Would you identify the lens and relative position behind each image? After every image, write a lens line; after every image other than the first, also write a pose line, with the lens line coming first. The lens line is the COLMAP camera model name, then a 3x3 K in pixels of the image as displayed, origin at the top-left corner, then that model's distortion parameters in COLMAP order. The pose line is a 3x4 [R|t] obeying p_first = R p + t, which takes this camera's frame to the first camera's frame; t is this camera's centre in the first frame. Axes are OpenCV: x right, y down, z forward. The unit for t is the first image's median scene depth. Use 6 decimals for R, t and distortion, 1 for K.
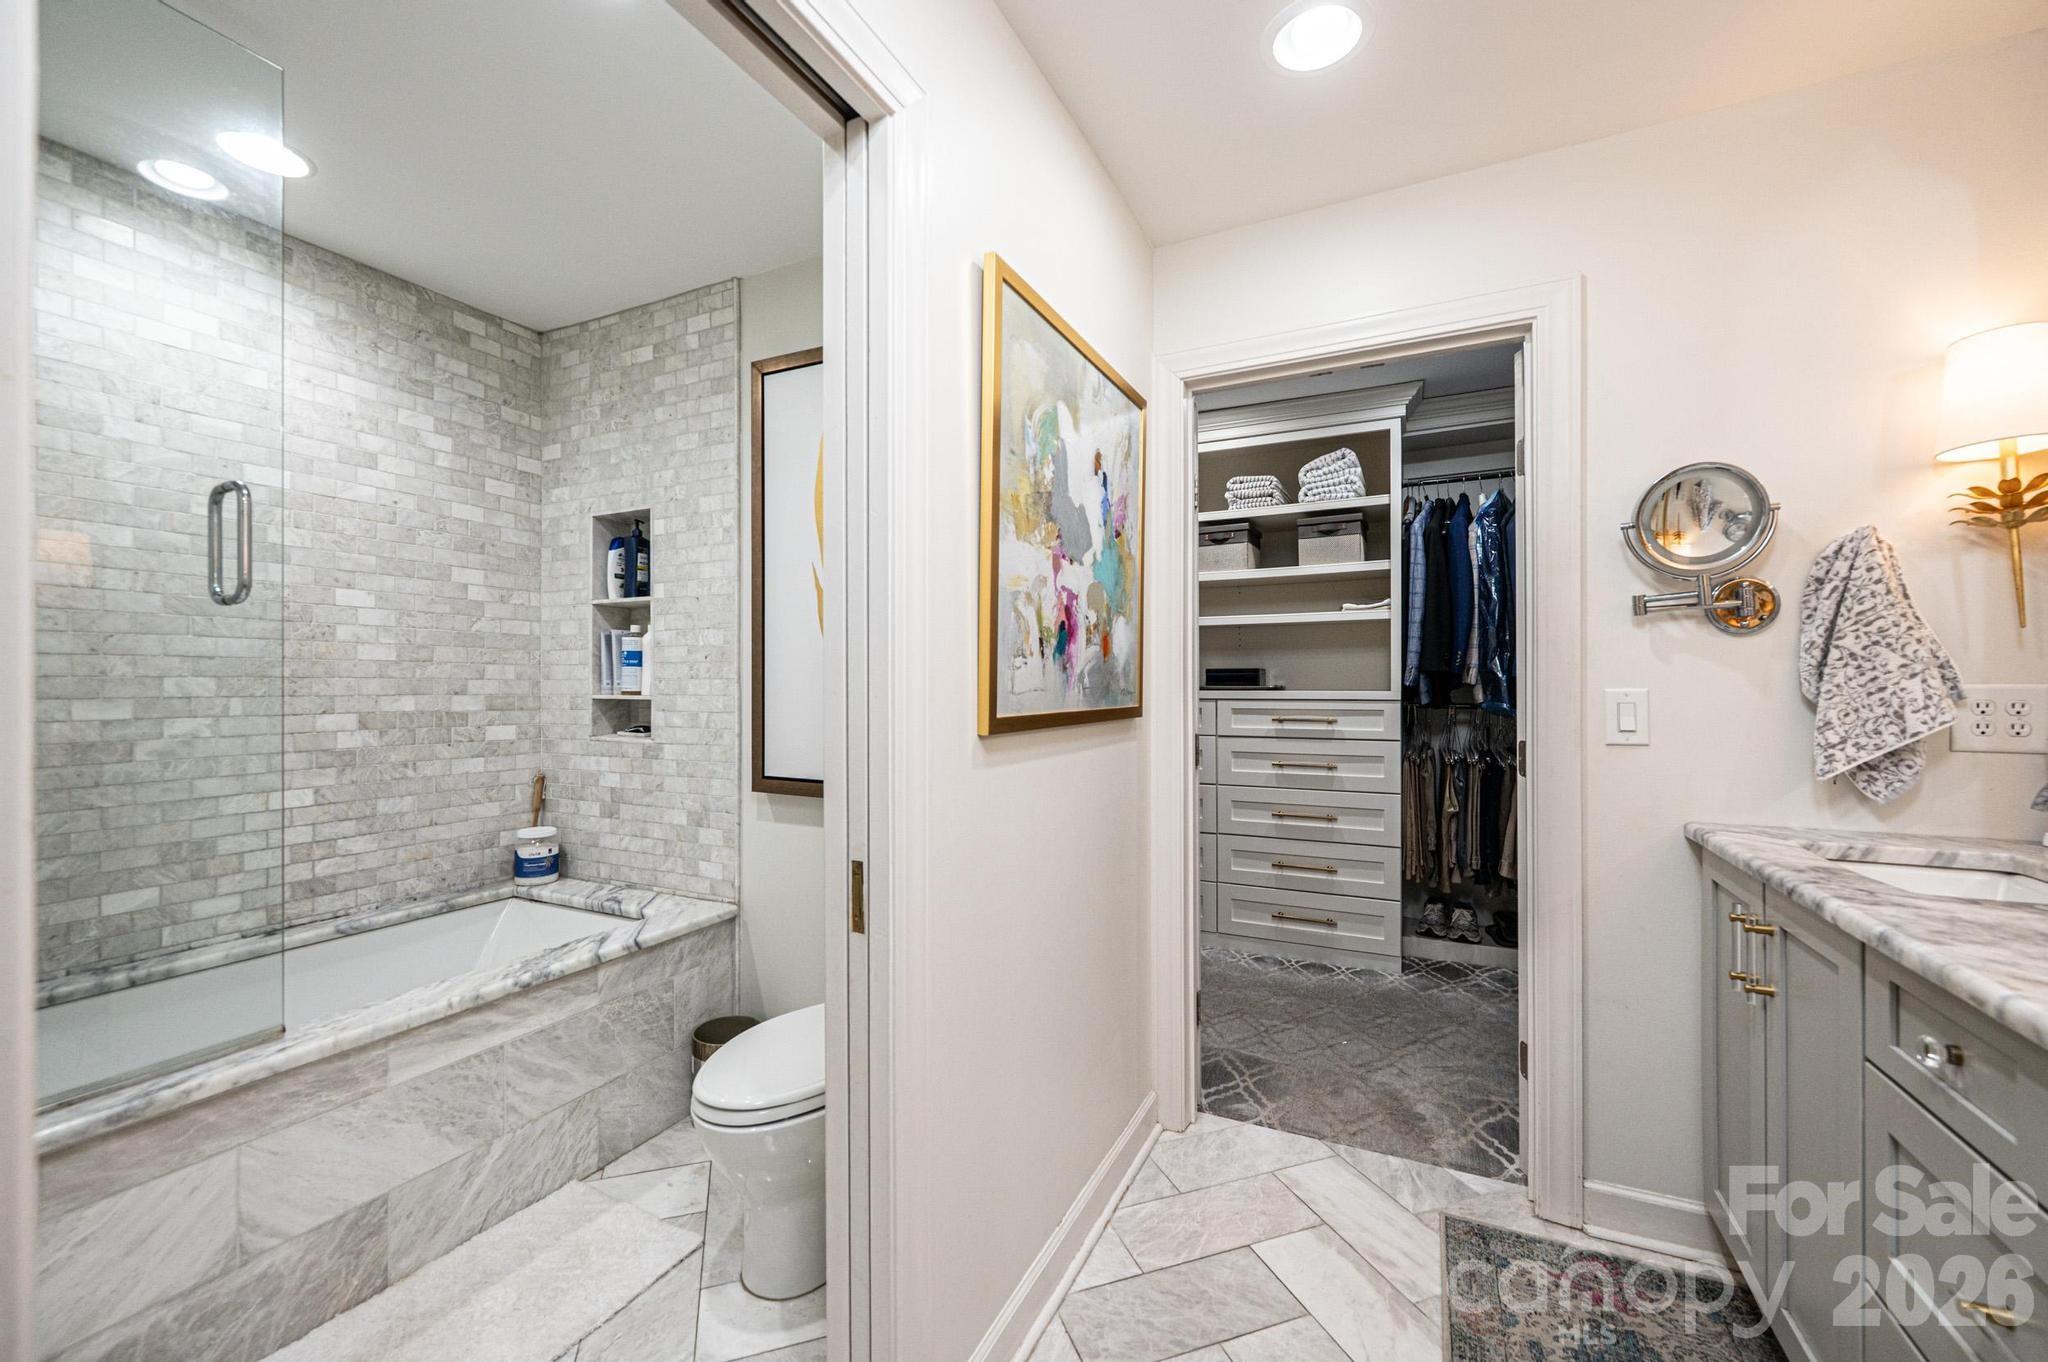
lens RADIAL K [[815.9, 0, 1029.1], [0, 815.9, 684.7], [0, 0, 1]] dist [0.001463, -0.000612]
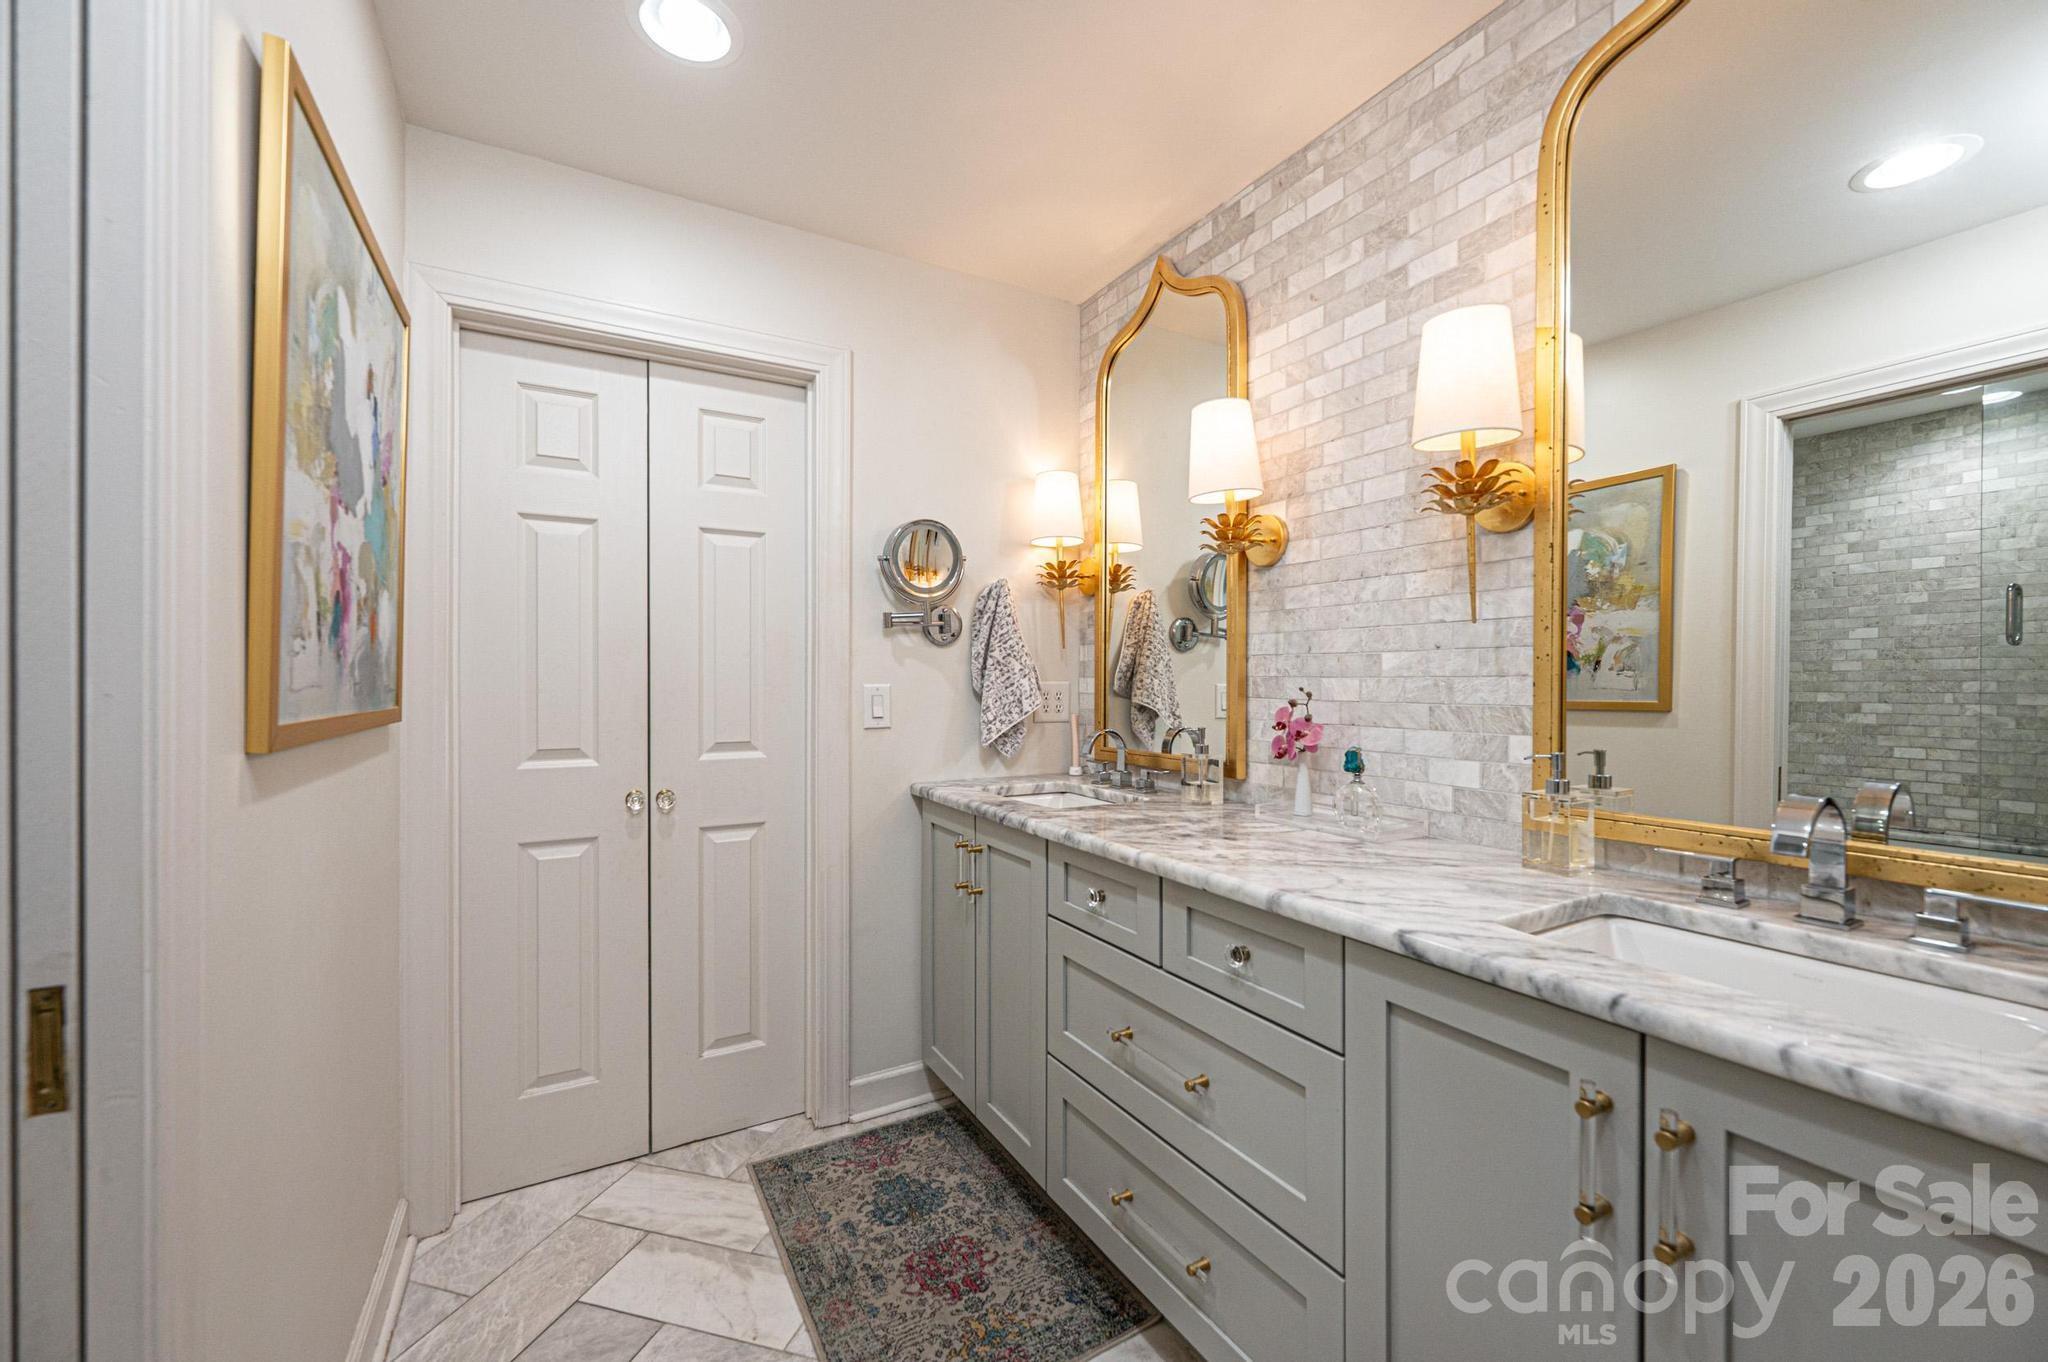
lens RADIAL K [[815.9, 0, 1024.5], [0, 815.9, 685.0], [0, 0, 1]] dist [0.001463, -0.000612]
pose [[0.566596, -0.000590, 0.823996, -0.214686], [-0.001655, 0.999997, 0.001854, 0.003062], [-0.823994, -0.002414, 0.566593, 0.090459]]
